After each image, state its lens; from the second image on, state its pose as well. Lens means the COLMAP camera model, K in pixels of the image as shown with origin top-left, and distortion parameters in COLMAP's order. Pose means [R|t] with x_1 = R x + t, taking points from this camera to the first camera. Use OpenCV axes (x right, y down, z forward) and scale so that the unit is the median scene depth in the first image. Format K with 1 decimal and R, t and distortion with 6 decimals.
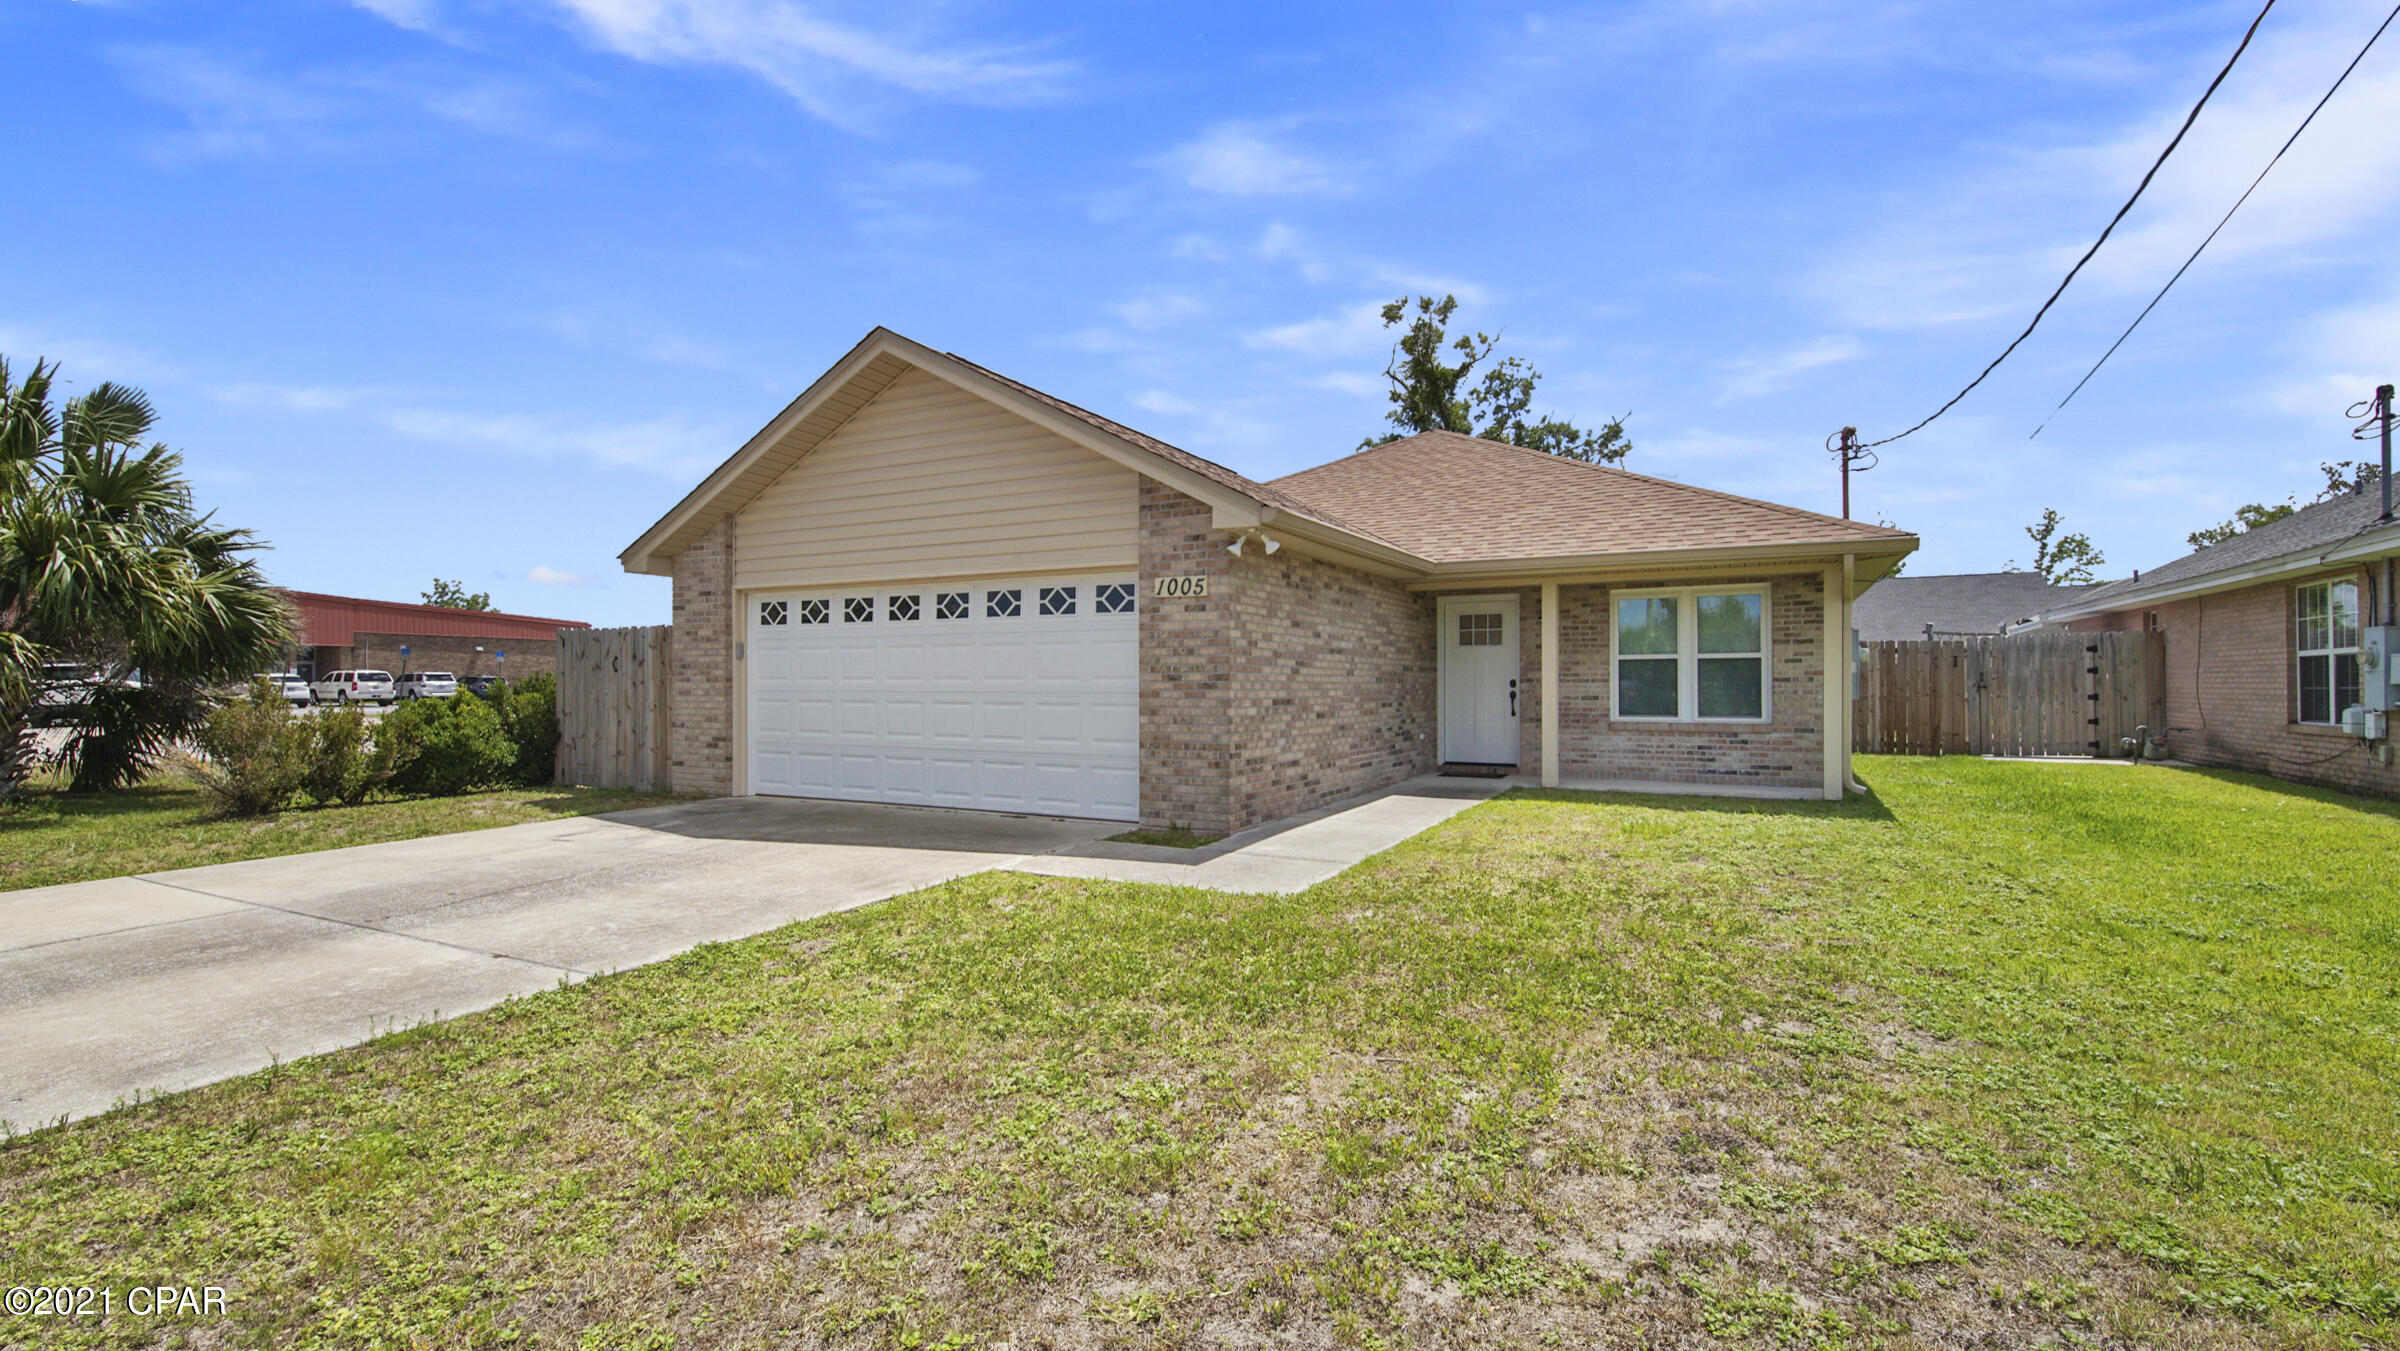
lens RADIAL K [[1053.5, 0, 1201.7], [0, 1053.5, 676.6], [0, 0, 1]] dist [-0.001895, -0.002680]
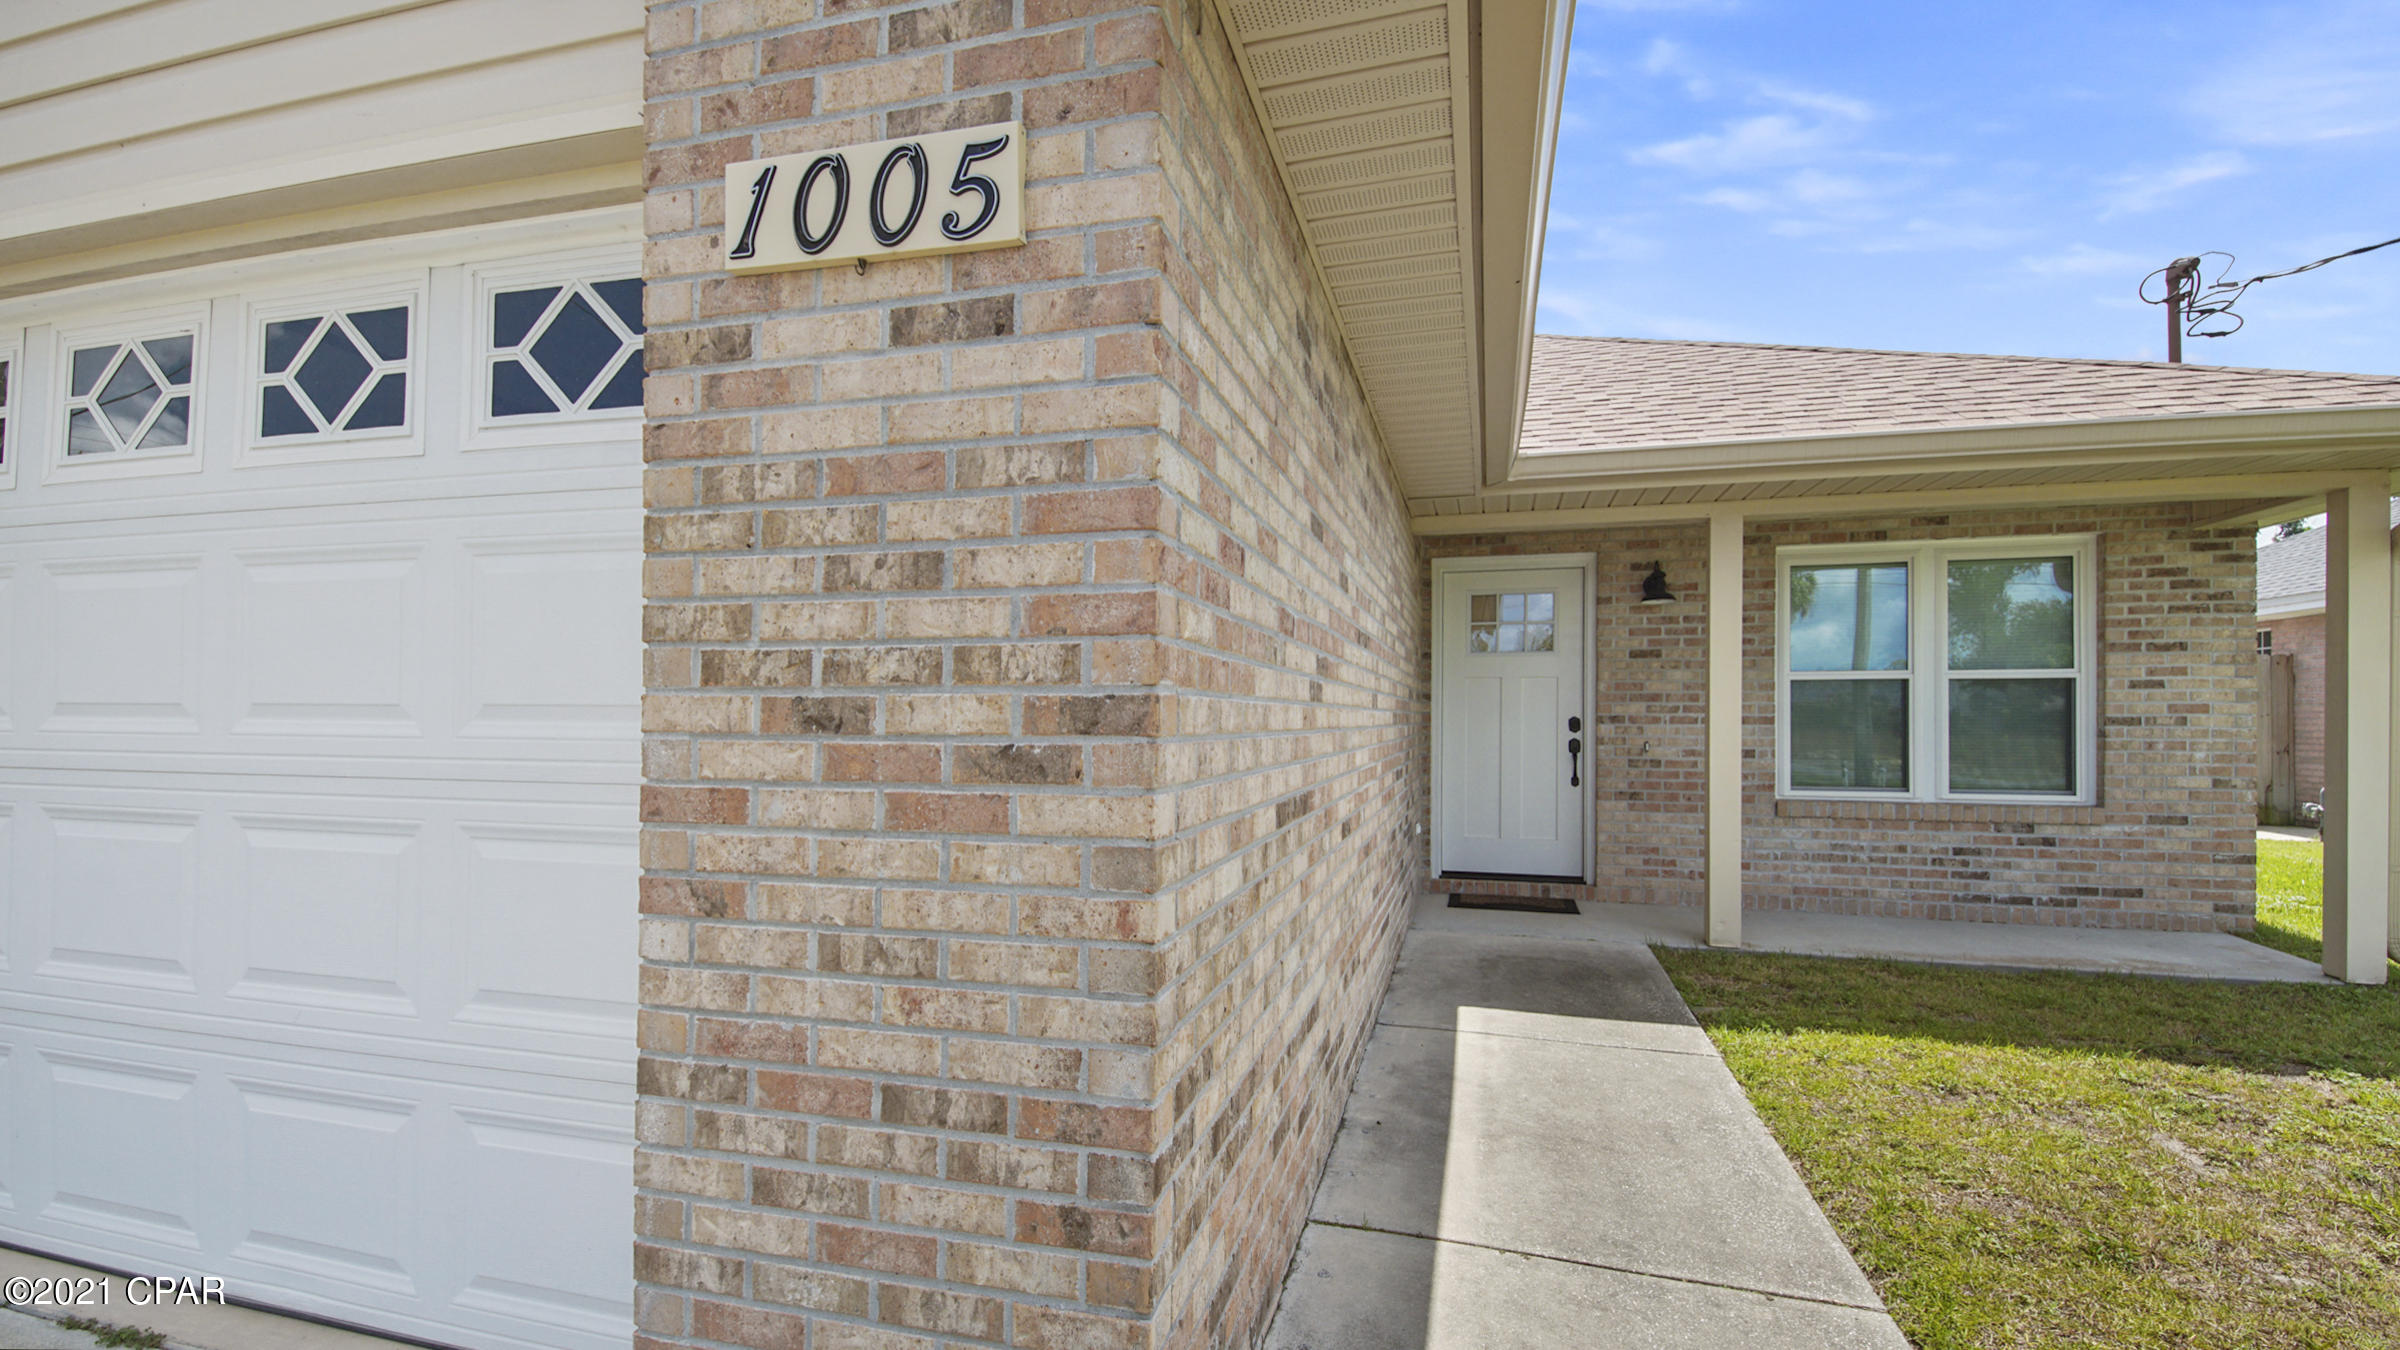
lens RADIAL K [[1053.5, 0, 1200.4], [0, 1053.5, 699.9], [0, 0, 1]] dist [-0.001895, -0.002680]
pose [[0.975388, 0.008333, 0.220340, -0.003688], [-0.006901, 0.999950, -0.007268, -0.000756], [-0.220389, 0.005569, 0.975396, 0.800256]]
